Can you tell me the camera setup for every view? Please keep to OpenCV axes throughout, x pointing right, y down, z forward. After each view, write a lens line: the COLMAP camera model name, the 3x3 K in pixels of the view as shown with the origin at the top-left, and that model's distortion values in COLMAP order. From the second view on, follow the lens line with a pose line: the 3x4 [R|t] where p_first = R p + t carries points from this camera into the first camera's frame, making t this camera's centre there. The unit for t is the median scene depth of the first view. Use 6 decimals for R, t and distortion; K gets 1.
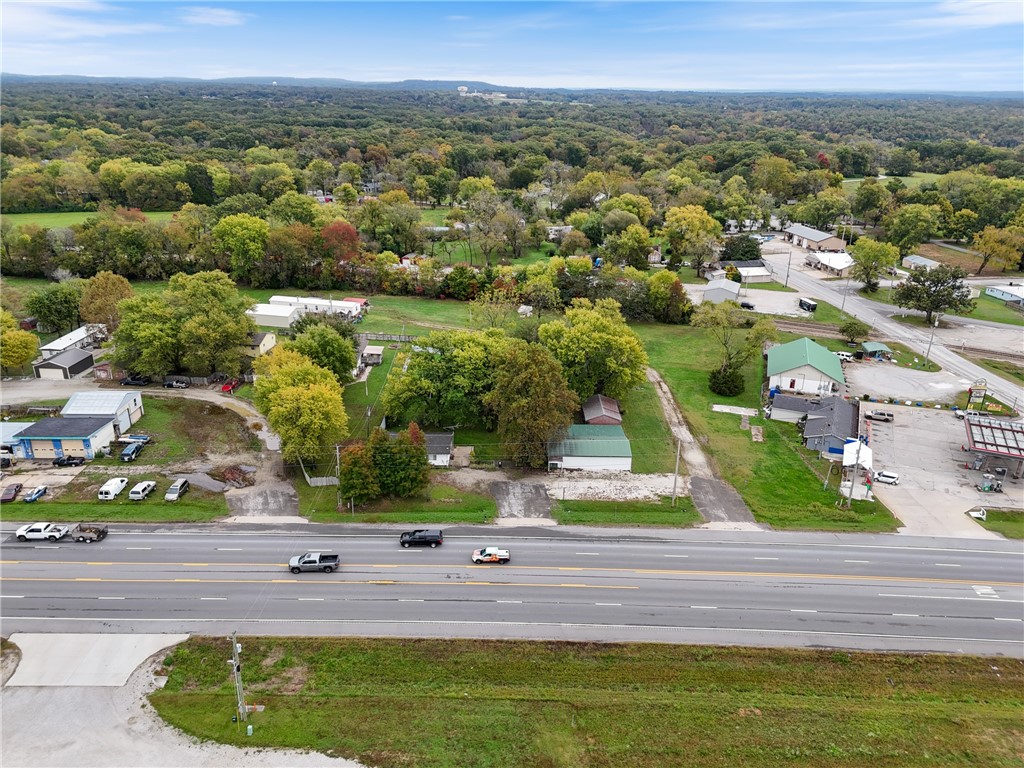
lens RADIAL K [[750.2, 0, 510.6], [0, 750.2, 387.8], [0, 0, 1]] dist [0.077827, -0.071830]
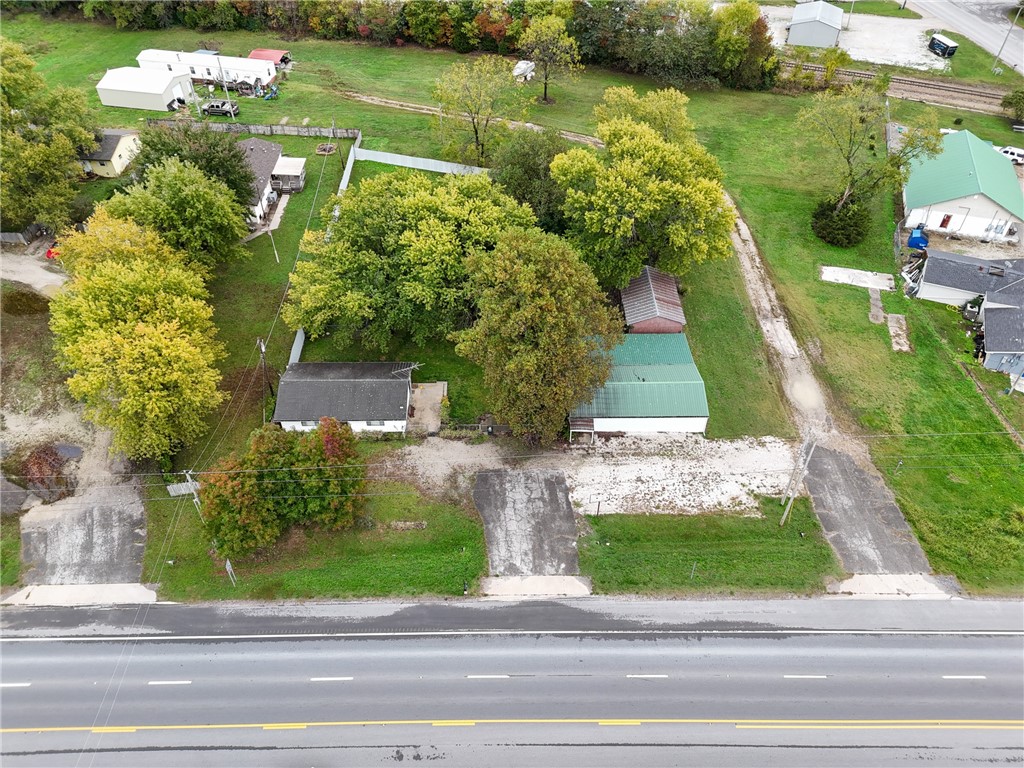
lens RADIAL K [[750.2, 0, 510.6], [0, 750.2, 387.8], [0, 0, 1]] dist [0.077827, -0.071830]
pose [[0.999816, -0.019124, 0.001277, 0.002254], [0.017240, 0.926455, 0.376010, -0.144746], [-0.008374, -0.375919, 0.926615, 0.412631]]
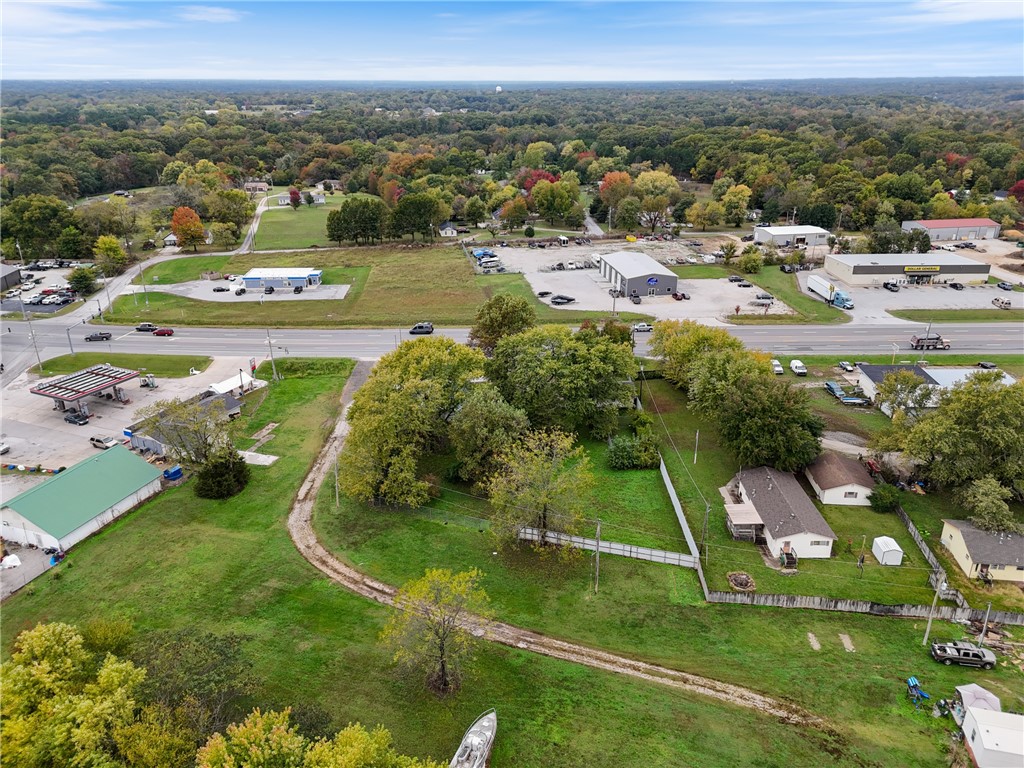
lens RADIAL K [[750.2, 0, 510.6], [0, 750.2, 387.8], [0, 0, 1]] dist [0.077827, -0.071830]
pose [[-0.999851, -0.016328, 0.005574, 0.004973], [-0.007882, 0.719643, 0.694300, -0.681615], [-0.015348, 0.694152, -0.719665, 1.714898]]
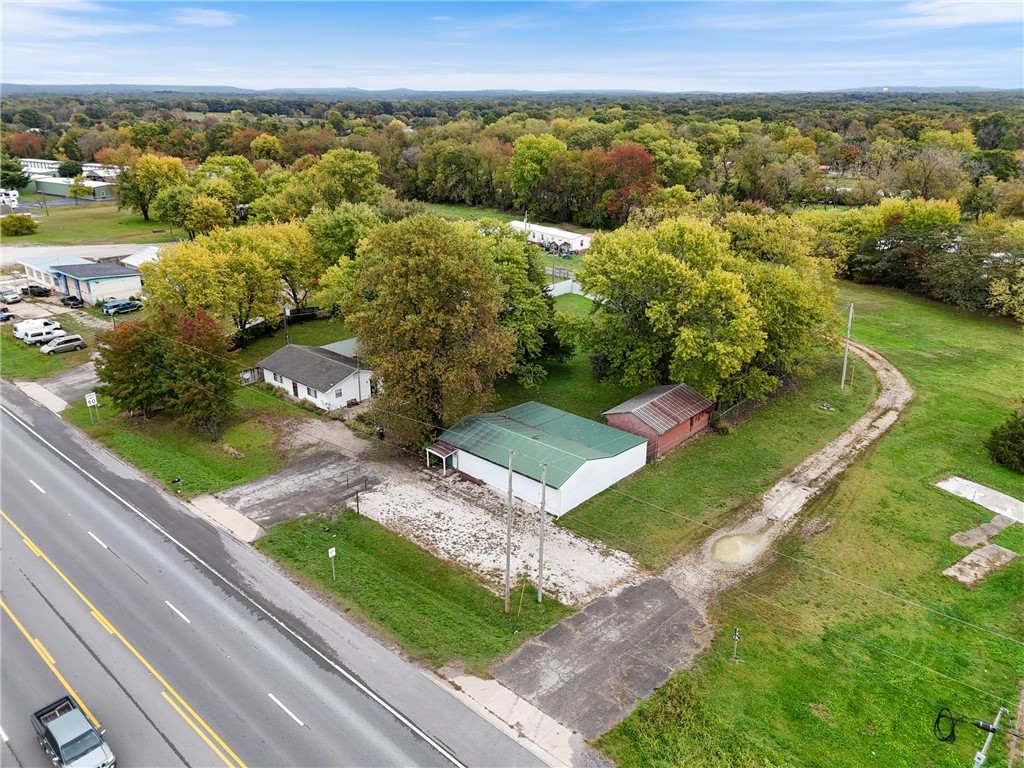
lens RADIAL K [[750.2, 0, 510.6], [0, 750.2, 387.8], [0, 0, 1]] dist [0.077827, -0.071830]
pose [[0.748117, 0.229227, -0.622716, 0.381776], [-0.239711, 0.968424, 0.068502, 0.004734], [0.618756, 0.098025, 0.779444, 0.555720]]
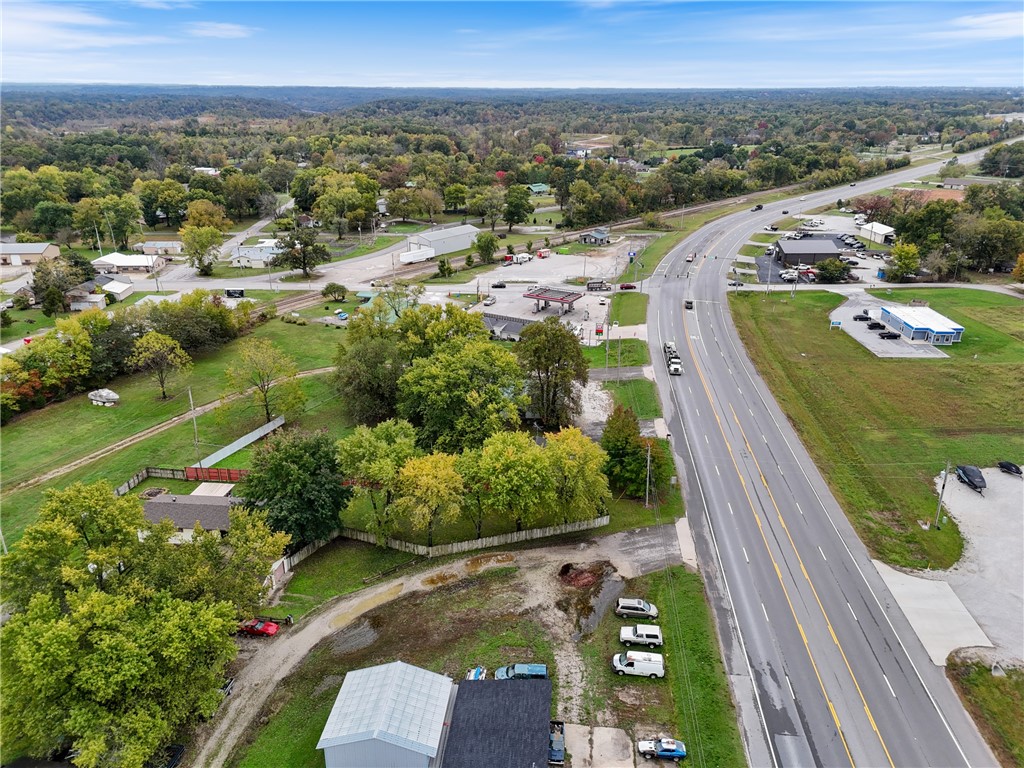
lens RADIAL K [[750.2, 0, 510.6], [0, 750.2, 387.8], [0, 0, 1]] dist [0.077827, -0.071830]
pose [[0.094896, -0.381730, 0.919390, -0.913405], [0.368110, 0.871551, 0.323873, -0.307802], [-0.924927, 0.307702, 0.223225, 0.738999]]
